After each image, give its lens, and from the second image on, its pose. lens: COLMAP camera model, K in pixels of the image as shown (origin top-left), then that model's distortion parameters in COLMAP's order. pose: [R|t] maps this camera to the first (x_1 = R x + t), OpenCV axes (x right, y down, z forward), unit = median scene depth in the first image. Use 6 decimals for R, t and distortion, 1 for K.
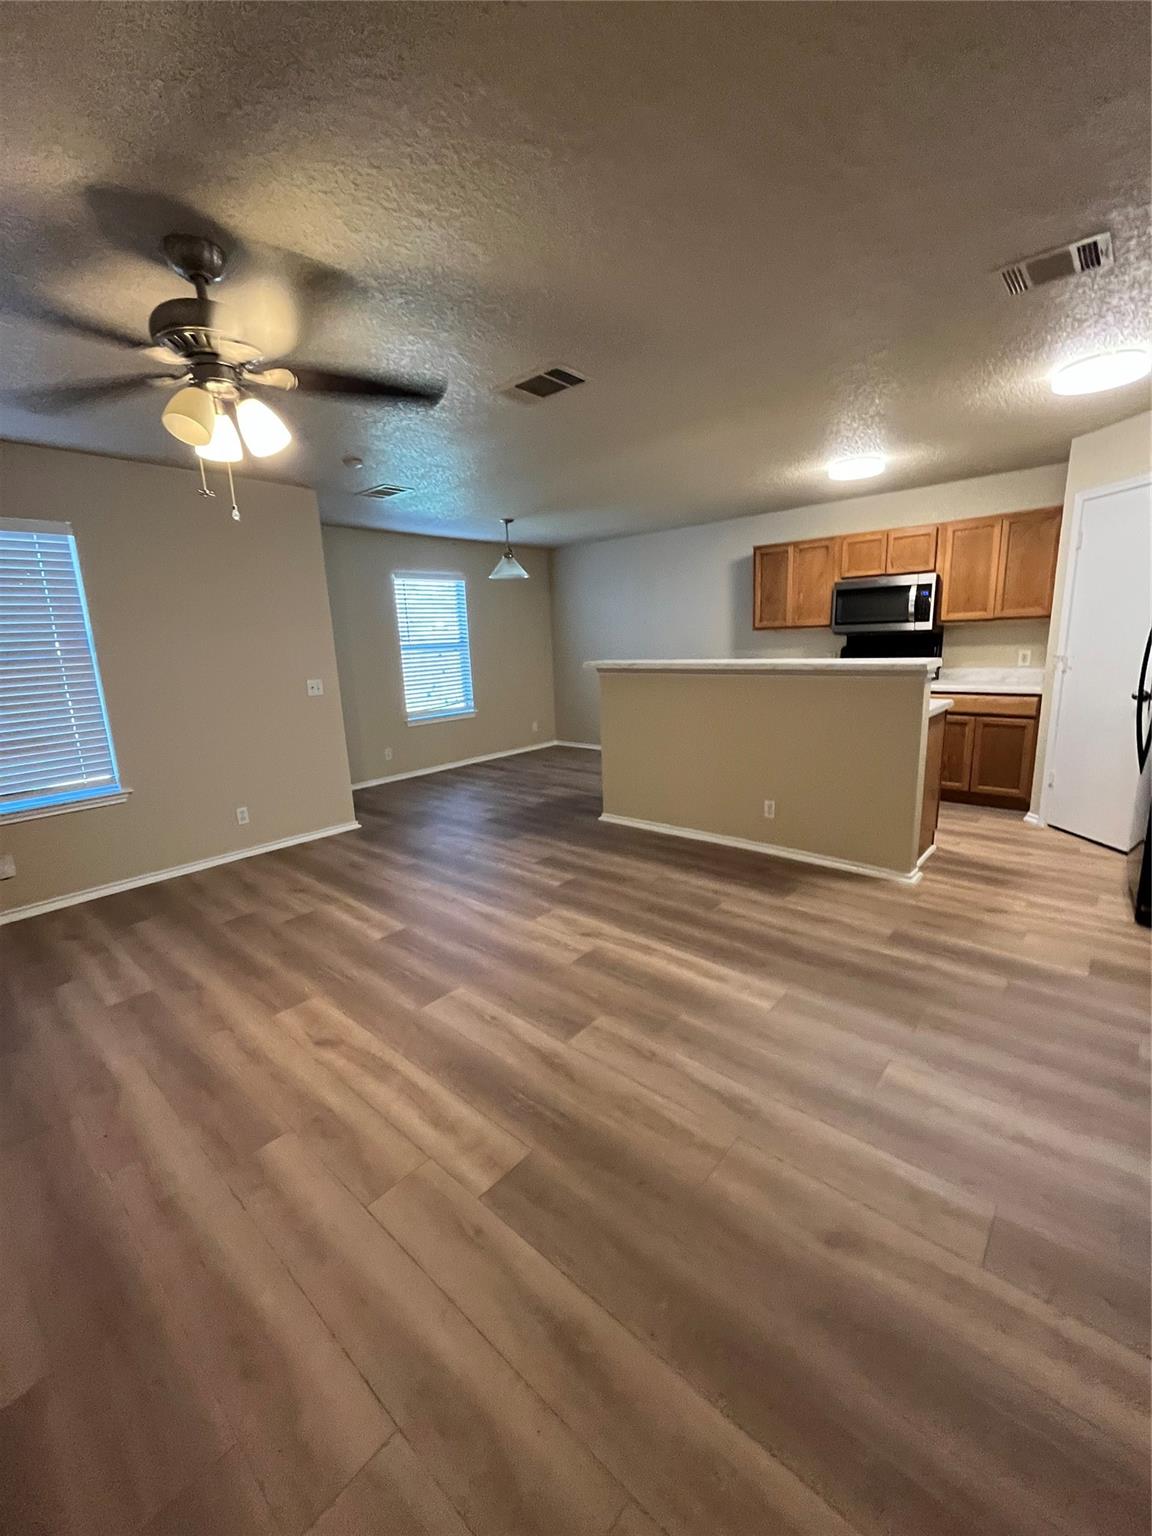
lens RADIAL K [[623.5, 0, 579.2], [0, 623.5, 761.0], [0, 0, 1]] dist [-0.002558, -0.000129]
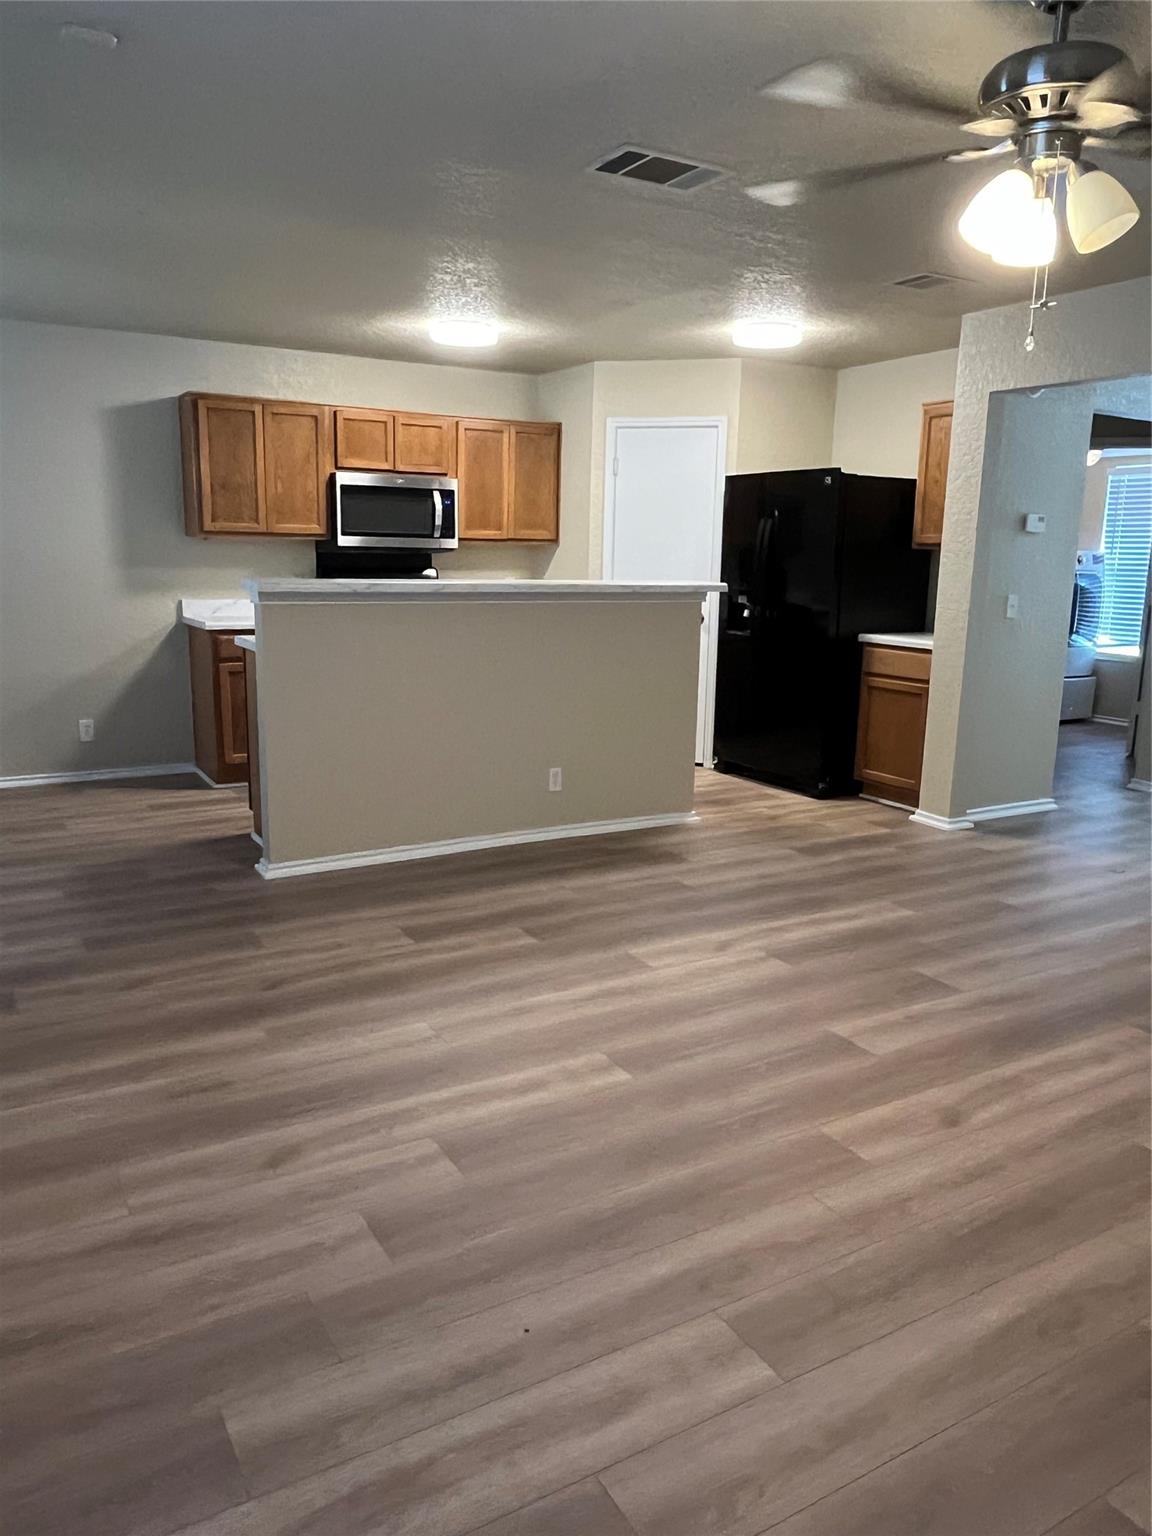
lens RADIAL K [[1077.9, 0, 576.0], [0, 1077.9, 768.0], [0, 0, 1]] dist [-0.002019, 0.002980]
pose [[0.317568, -0.144424, 0.937172, -1.082802], [0.153098, 0.983175, 0.099635, -0.073644], [-0.935795, 0.111838, 0.334336, 0.643713]]
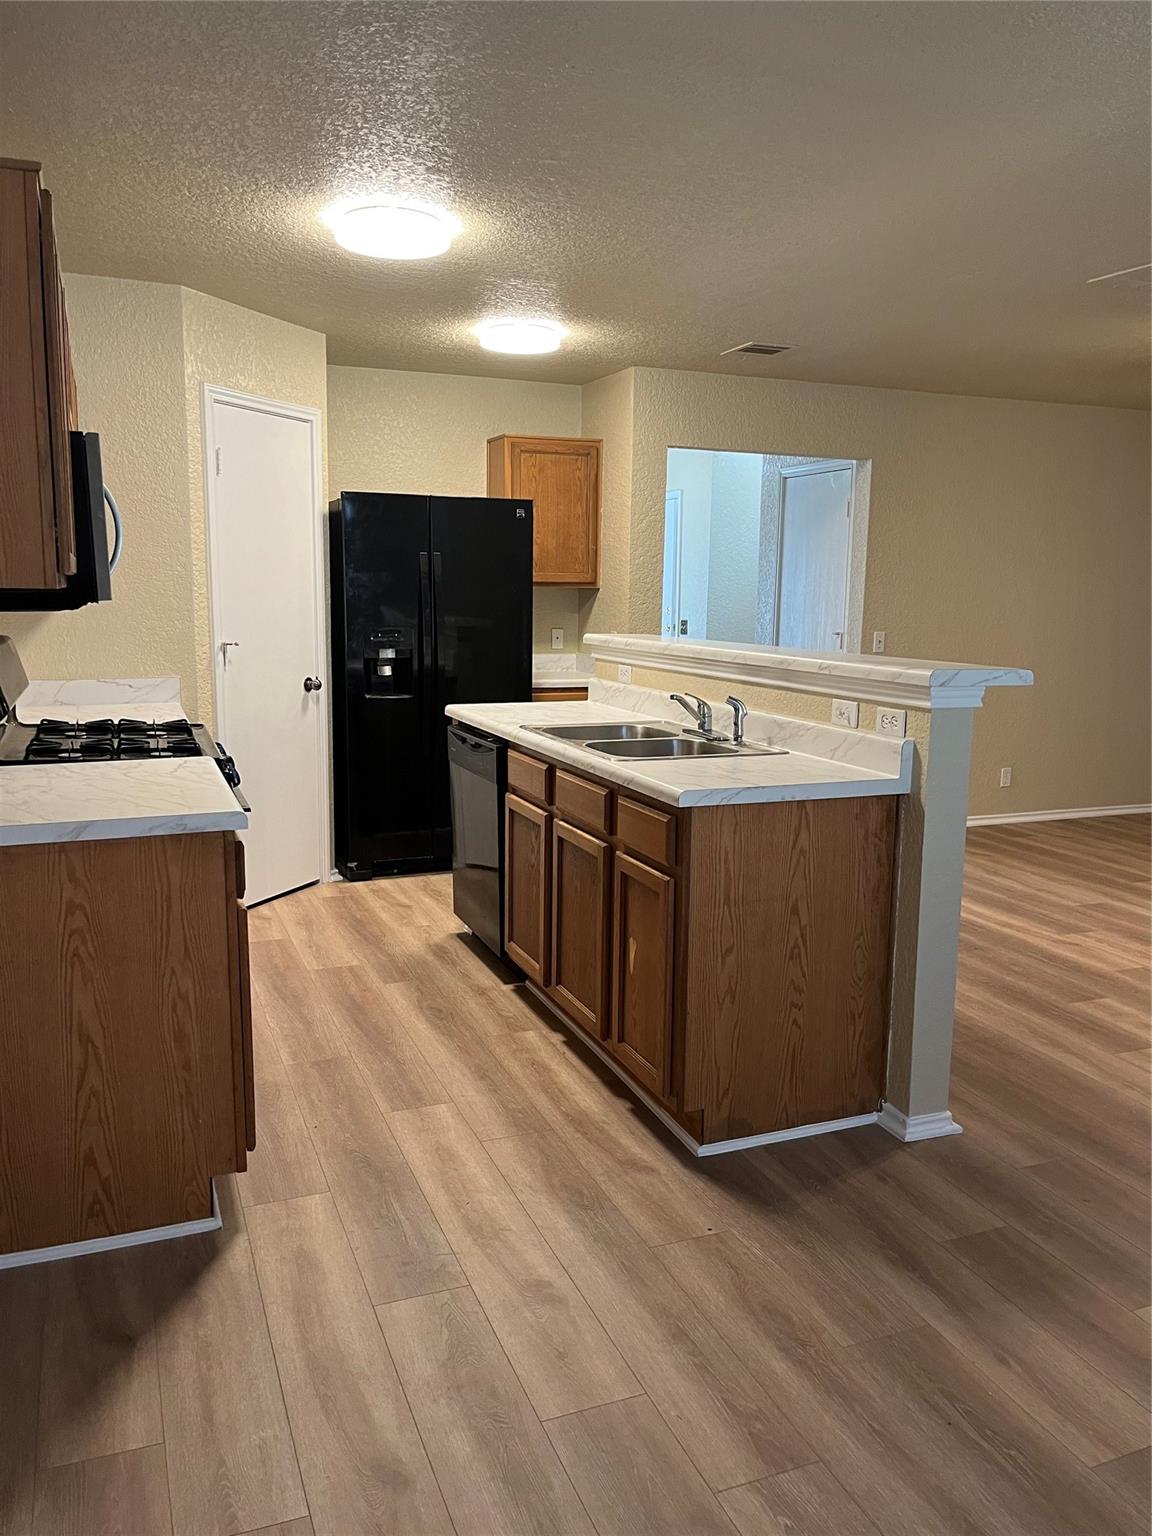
lens RADIAL K [[1170.1, 0, 566.9], [0, 1170.1, 768.5], [0, 0, 1]] dist [0.052941, -0.069453]
pose [[-0.887805, -0.029235, 0.459290, -0.099318], [0.123686, 0.946107, 0.299306, -0.468896], [-0.443288, 0.322533, -0.836342, 2.332419]]
